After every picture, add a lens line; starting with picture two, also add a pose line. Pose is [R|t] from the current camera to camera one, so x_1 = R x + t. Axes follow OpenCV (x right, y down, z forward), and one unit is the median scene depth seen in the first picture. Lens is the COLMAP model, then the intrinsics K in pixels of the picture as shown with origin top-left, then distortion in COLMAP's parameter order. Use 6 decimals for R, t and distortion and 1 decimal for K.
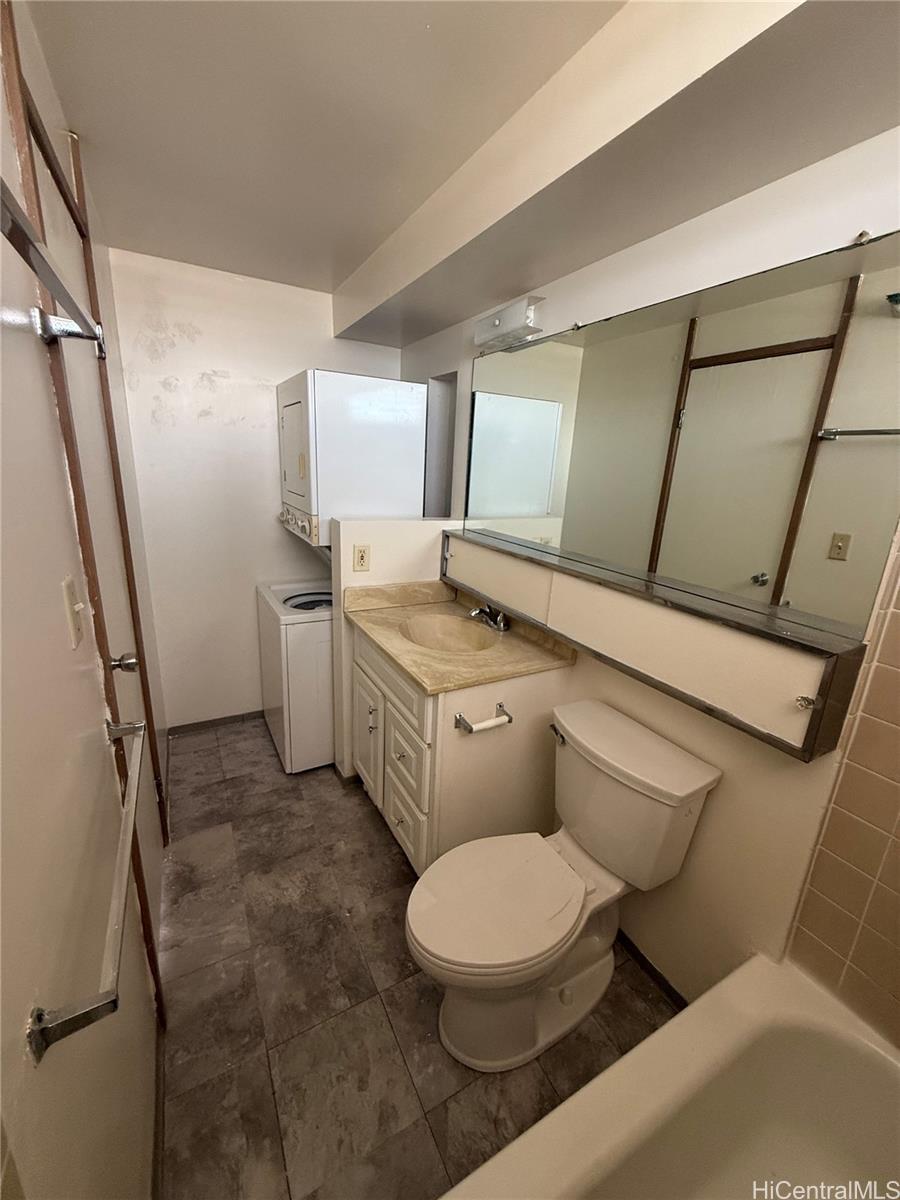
lens RADIAL K [[479.4, 0, 451.4], [0, 479.4, 596.6], [0, 0, 1]] dist [-0.000700, 0.000803]
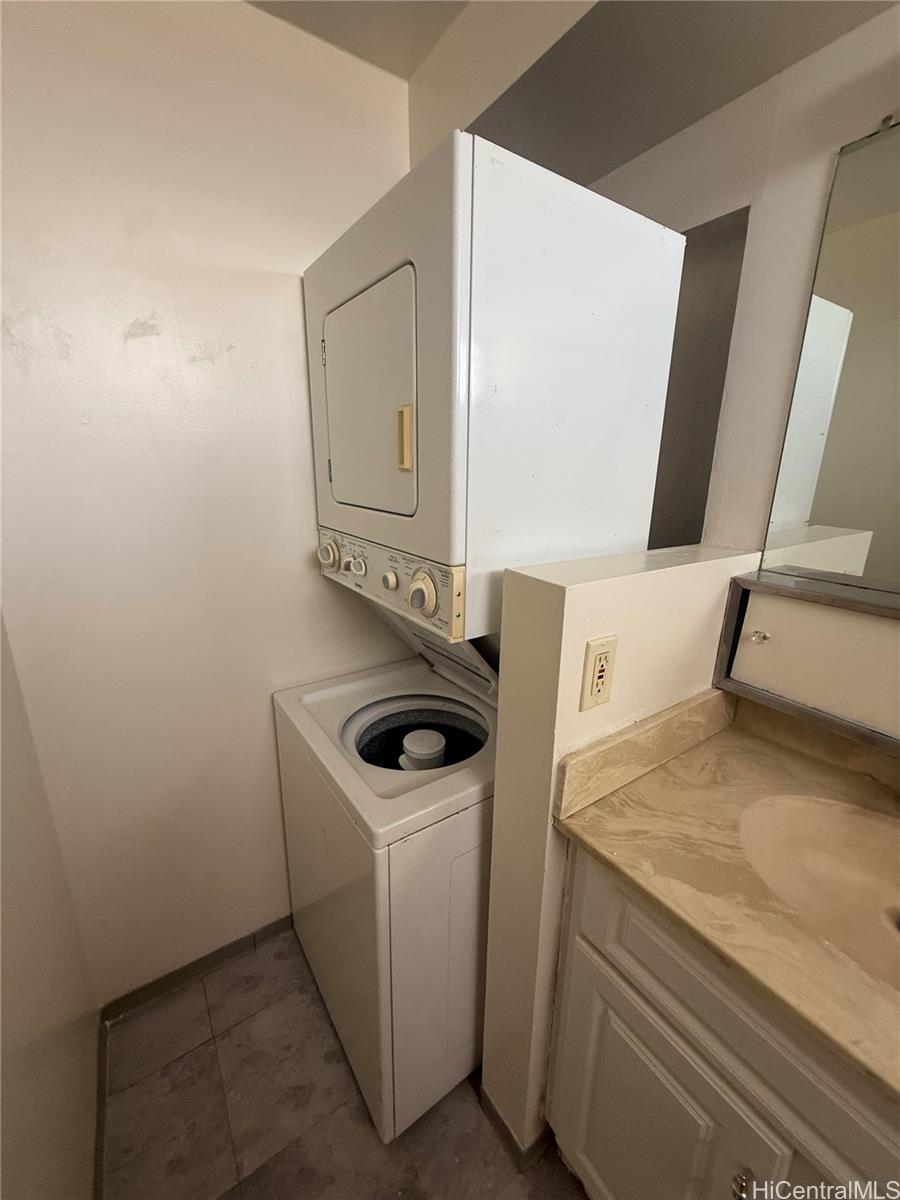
lens RADIAL K [[479.4, 0, 451.4], [0, 479.4, 596.6], [0, 0, 1]] dist [-0.000700, 0.000803]
pose [[0.995384, -0.058702, 0.075927, -0.295349], [0.058730, 0.998272, 0.001864, -0.134214], [-0.075905, 0.002604, 0.997112, 0.572688]]
